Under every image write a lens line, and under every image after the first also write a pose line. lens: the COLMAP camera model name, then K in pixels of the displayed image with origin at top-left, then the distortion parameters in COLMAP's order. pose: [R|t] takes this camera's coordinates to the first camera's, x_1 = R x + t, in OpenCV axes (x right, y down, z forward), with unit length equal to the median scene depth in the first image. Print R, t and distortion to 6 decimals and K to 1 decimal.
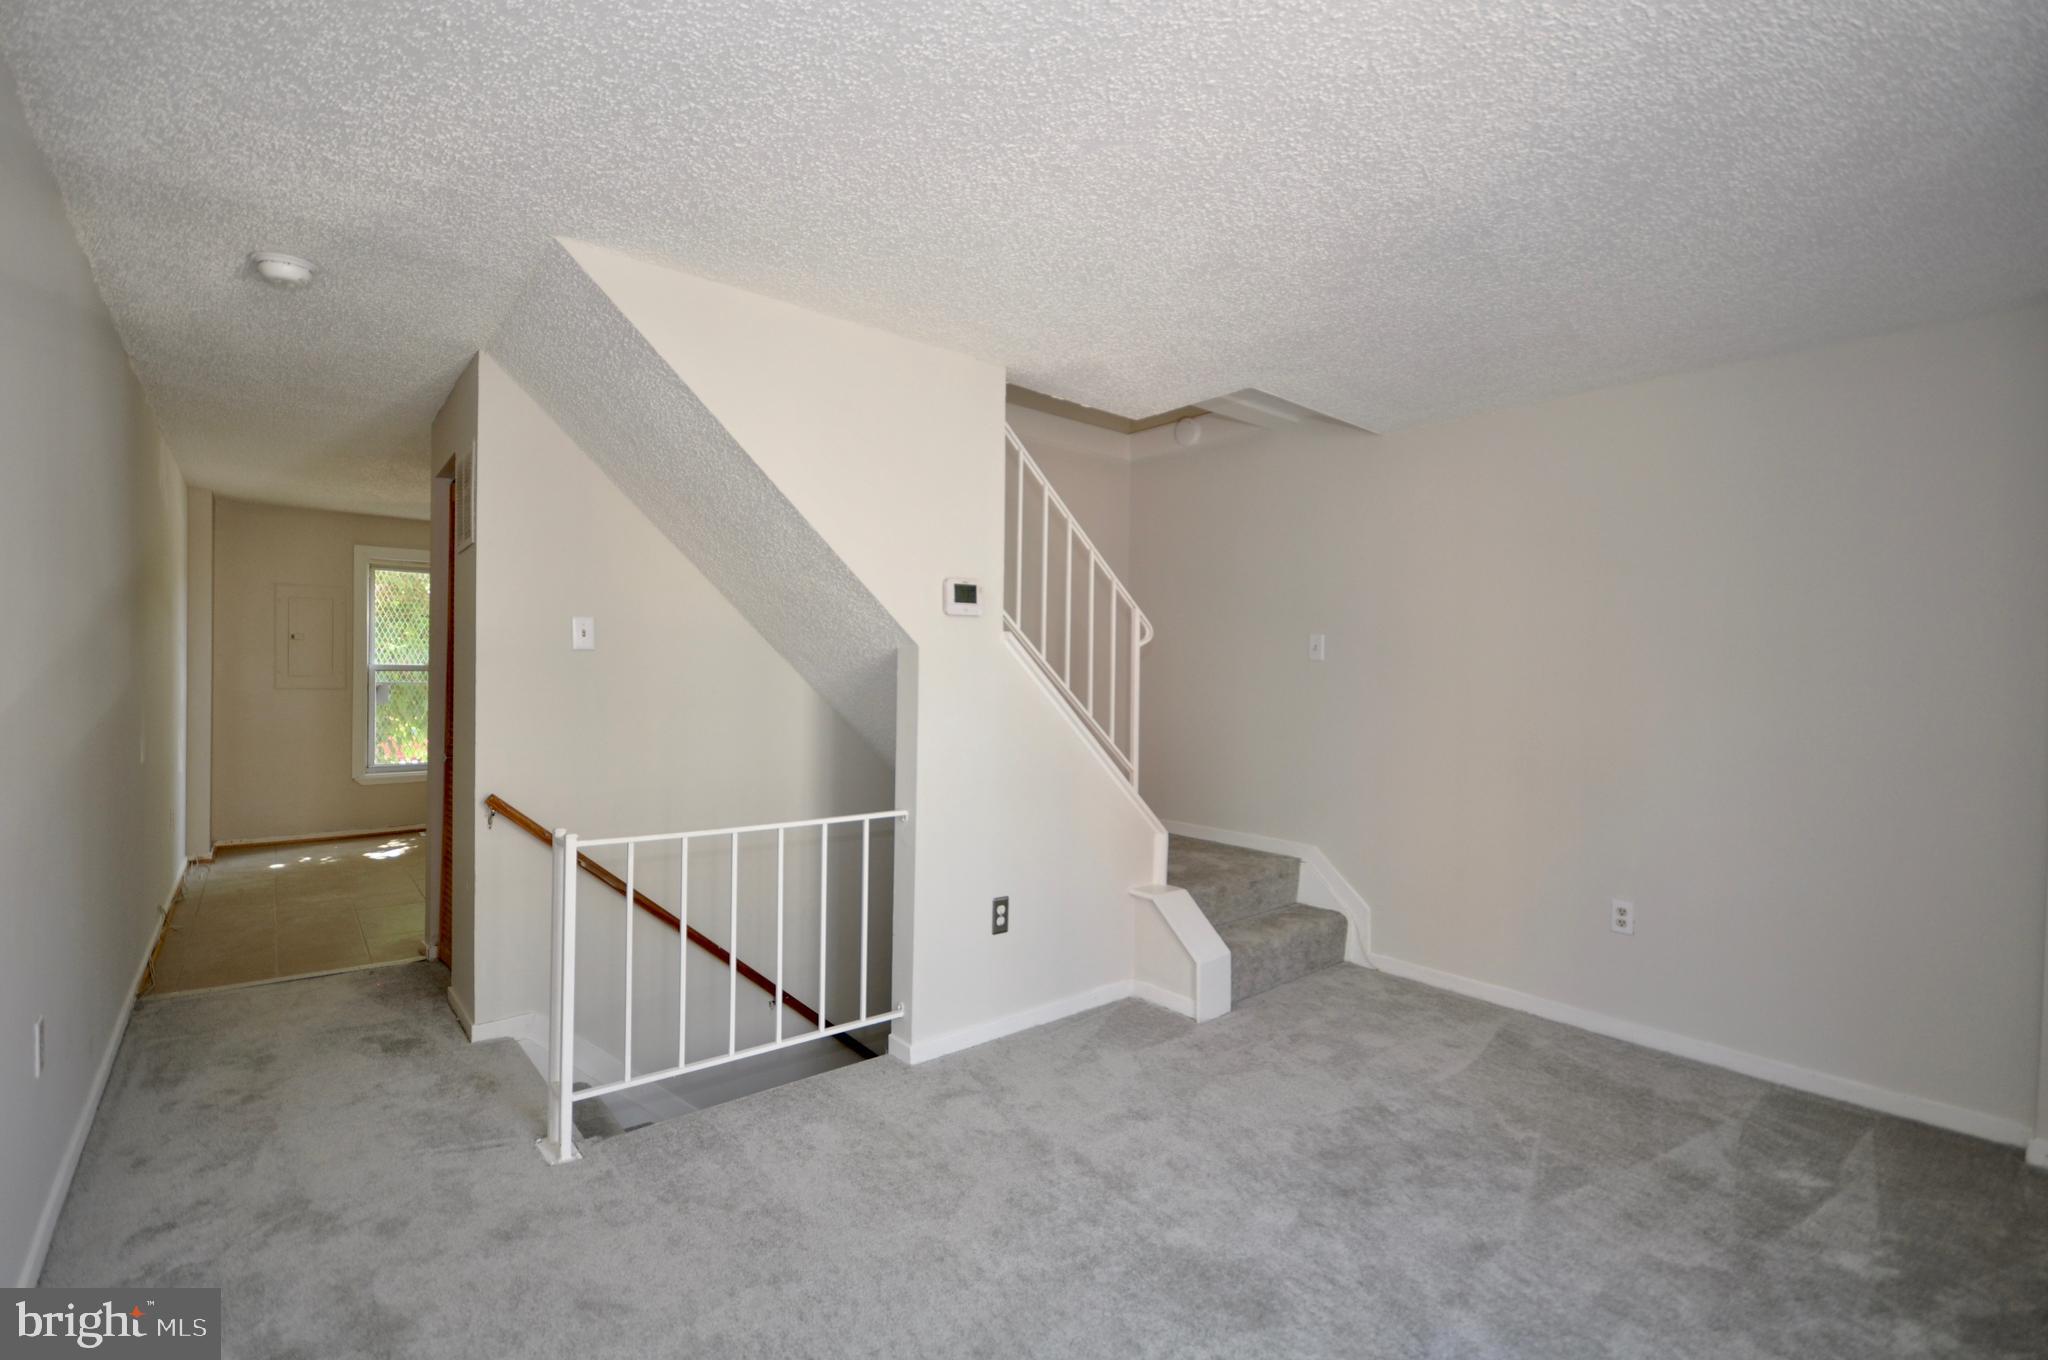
lens RADIAL K [[895.9, 0, 1020.1], [0, 895.9, 679.0], [0, 0, 1]] dist [0.000591, -0.000453]
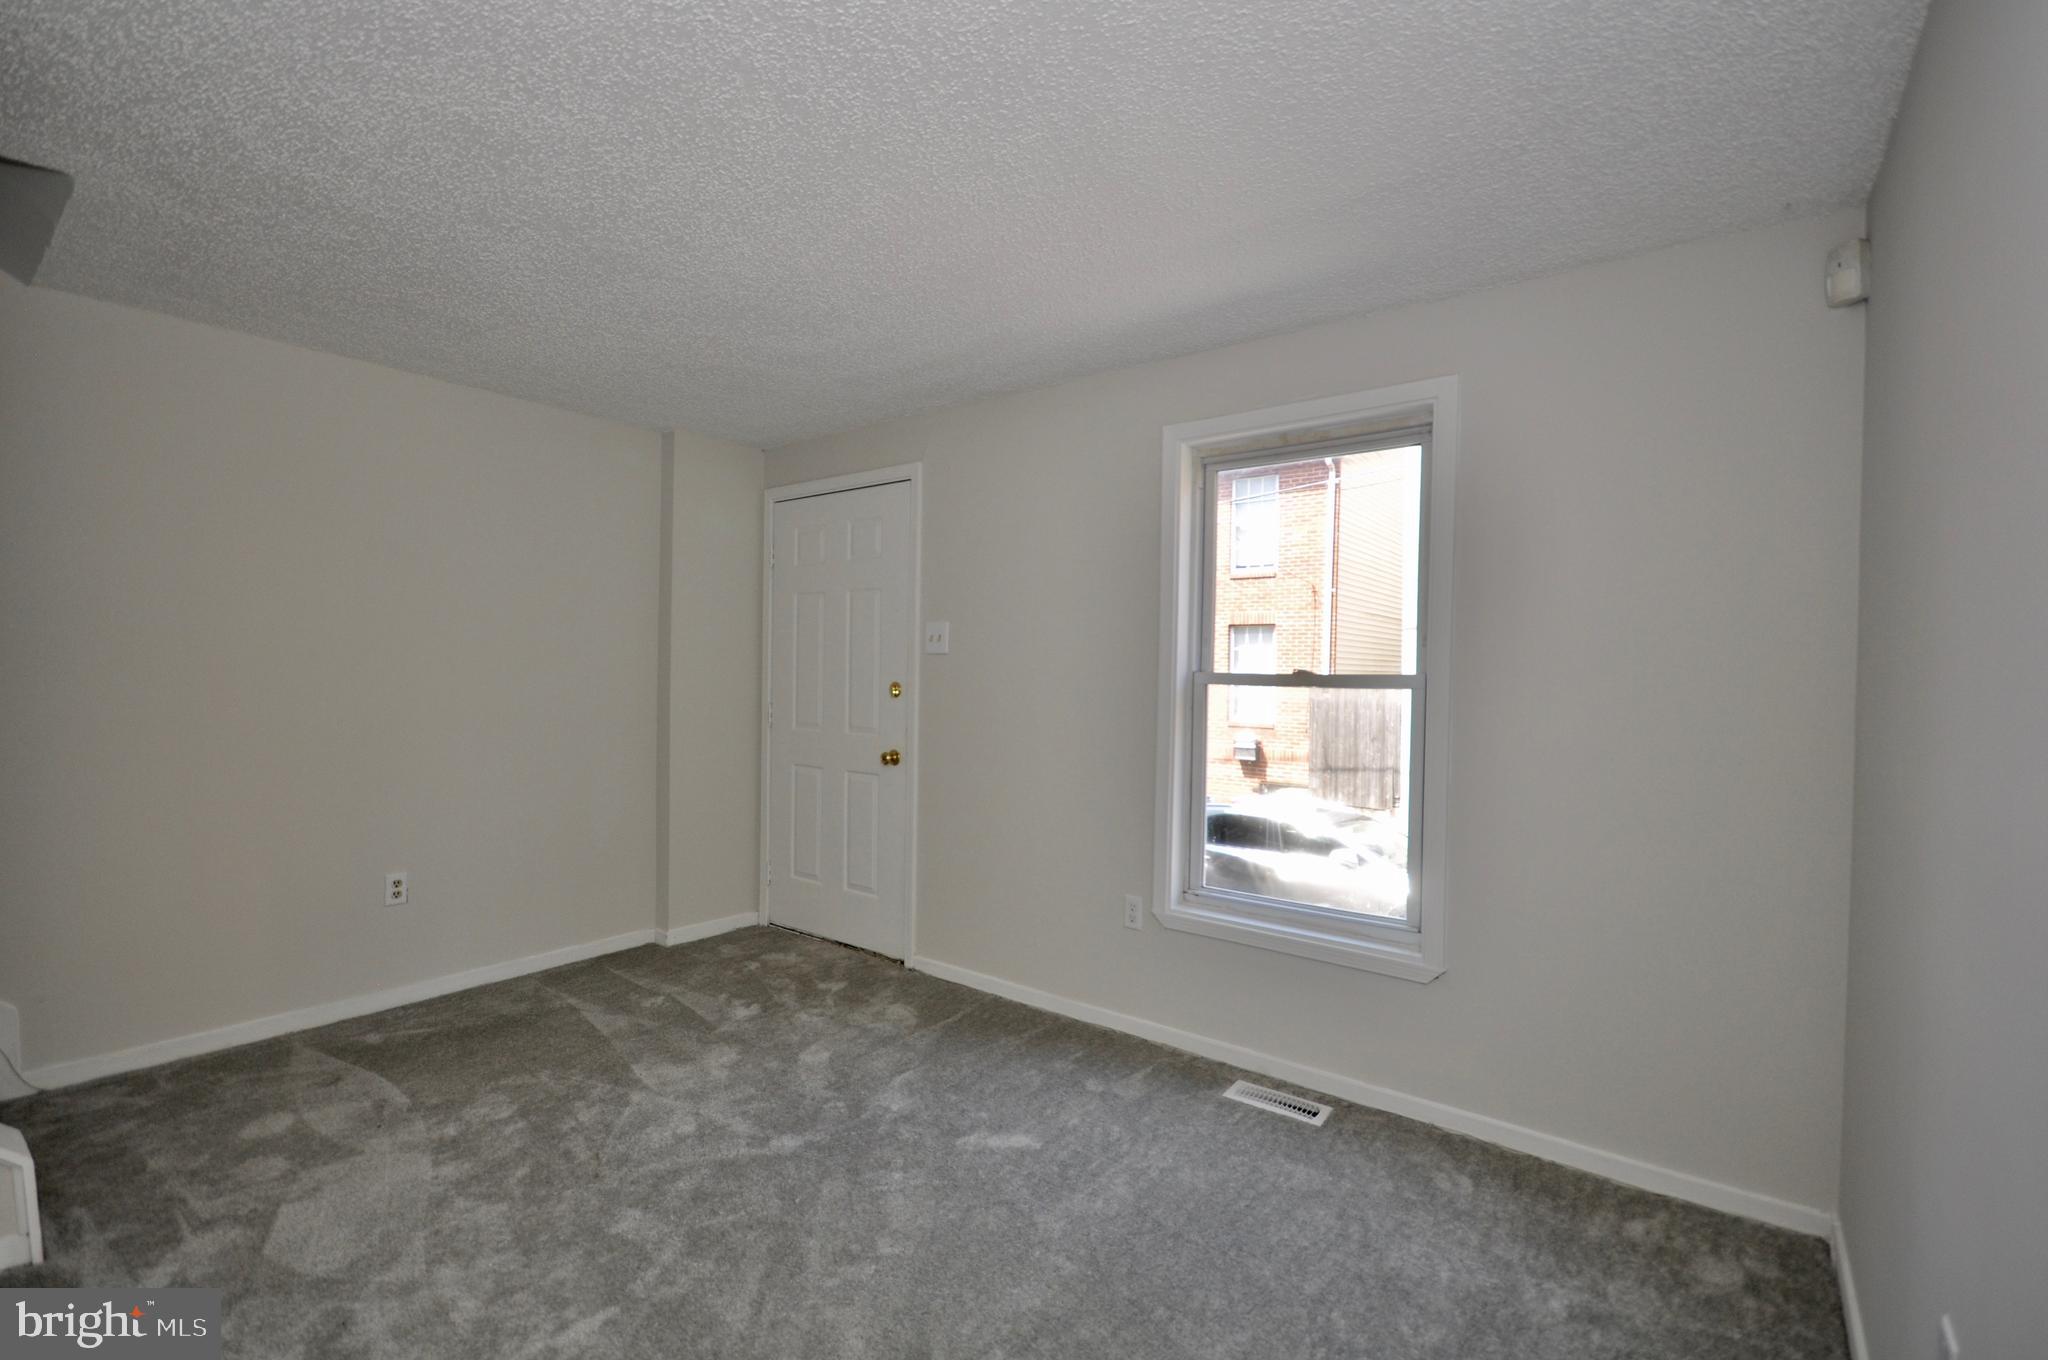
lens RADIAL K [[895.9, 0, 1020.5], [0, 895.9, 677.9], [0, 0, 1]] dist [0.000591, -0.000453]
pose [[-0.212785, -0.024442, 0.976793, -0.537627], [-0.010165, 0.999688, 0.022801, -0.008247], [-0.977046, -0.005078, -0.212967, 0.582971]]
